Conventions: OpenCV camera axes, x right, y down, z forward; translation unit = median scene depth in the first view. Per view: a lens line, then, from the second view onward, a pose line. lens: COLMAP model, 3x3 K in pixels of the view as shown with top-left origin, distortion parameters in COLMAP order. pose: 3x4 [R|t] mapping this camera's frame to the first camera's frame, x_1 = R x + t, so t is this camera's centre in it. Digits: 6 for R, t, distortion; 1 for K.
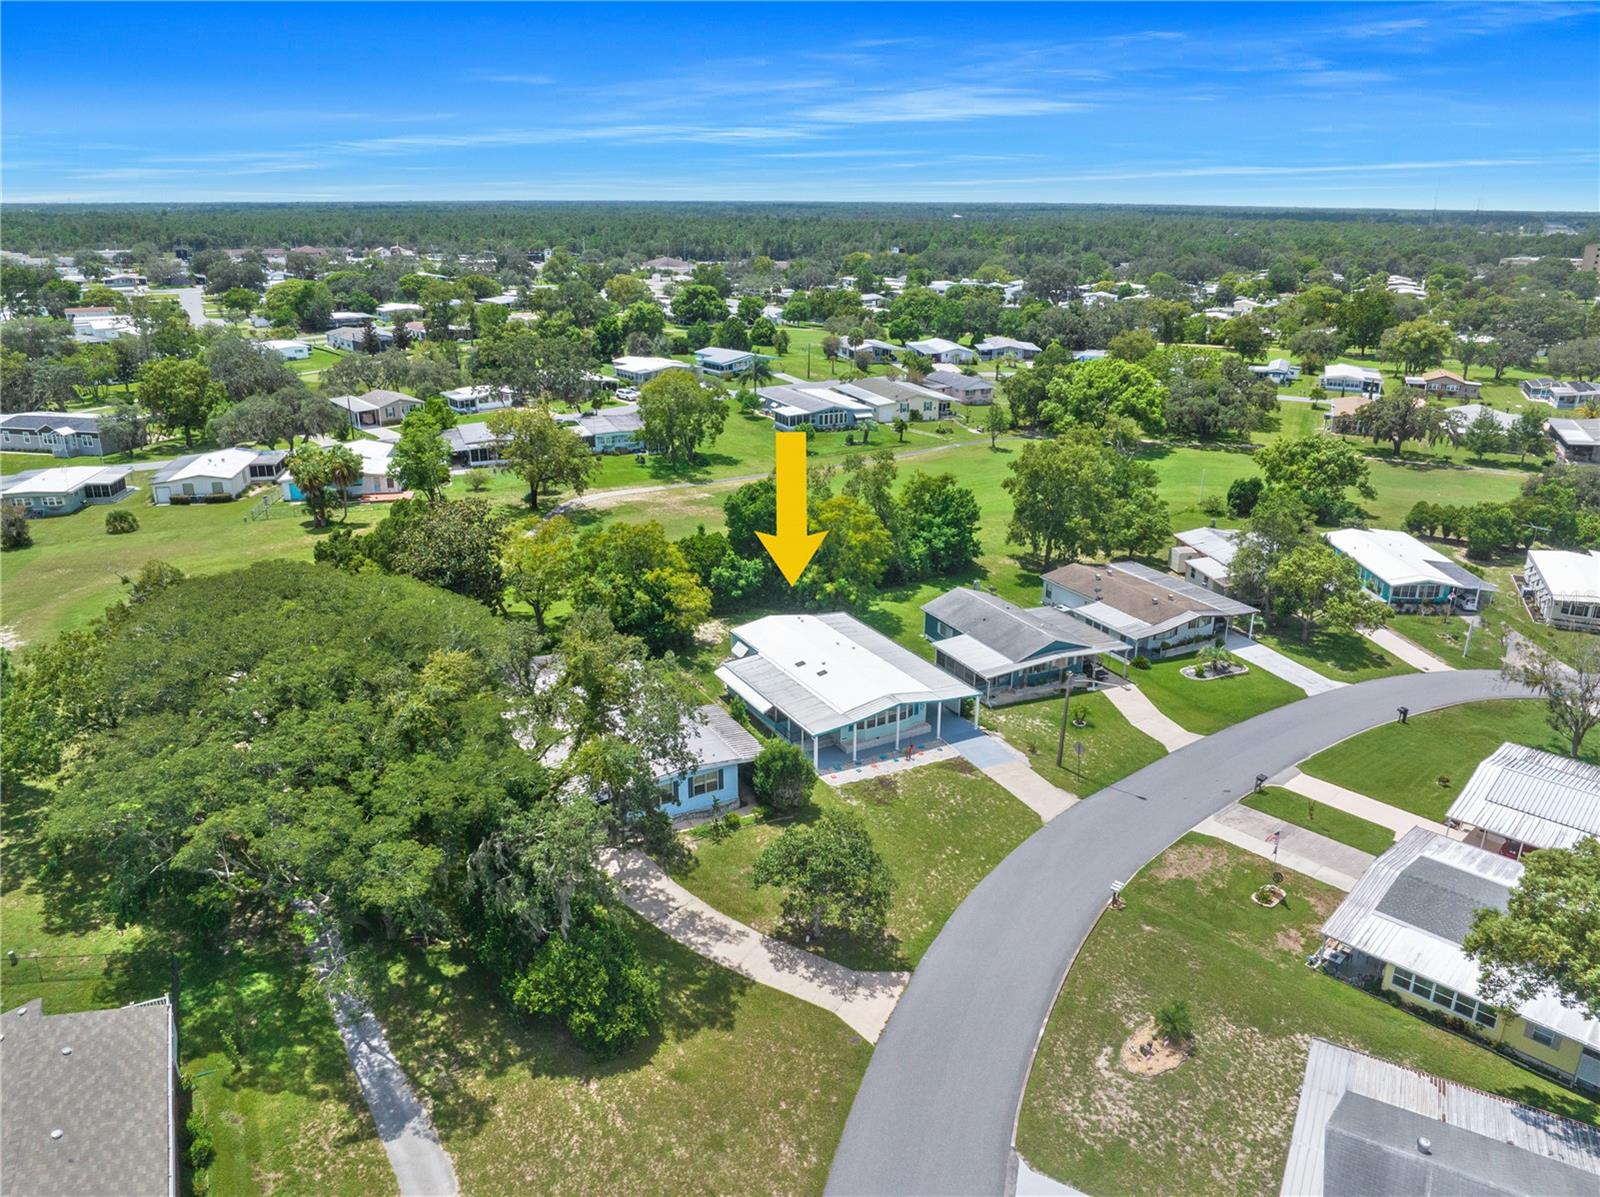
lens RADIAL K [[1119.3, 0, 800.6], [0, 1119.3, 601.8], [0, 0, 1]] dist [-0.021755, 0.008008]
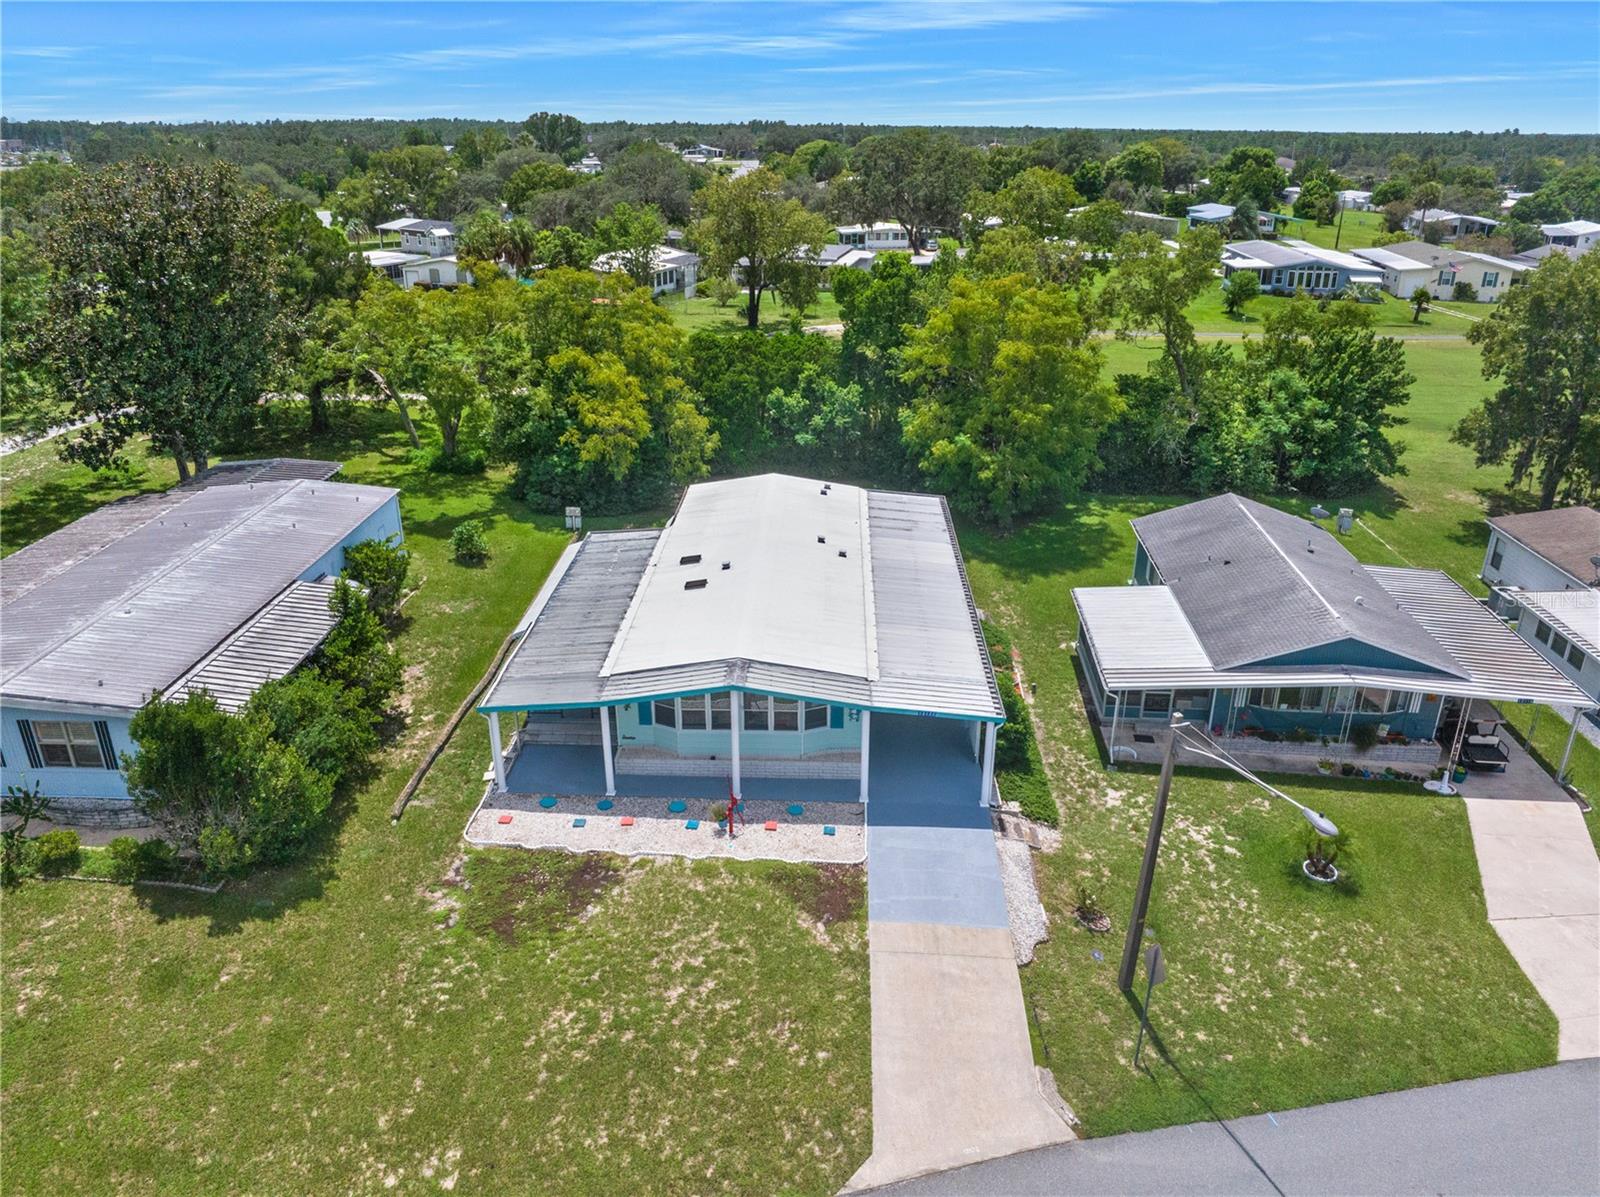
lens RADIAL K [[1119.3, 0, 799.8], [0, 1119.3, 595.3], [0, 0, 1]] dist [-0.021755, 0.008008]
pose [[0.858833, 0.200194, -0.471516, 0.235995], [-0.174592, 0.979755, 0.097972, 0.015183], [0.481584, -0.001819, 0.876398, 0.559078]]
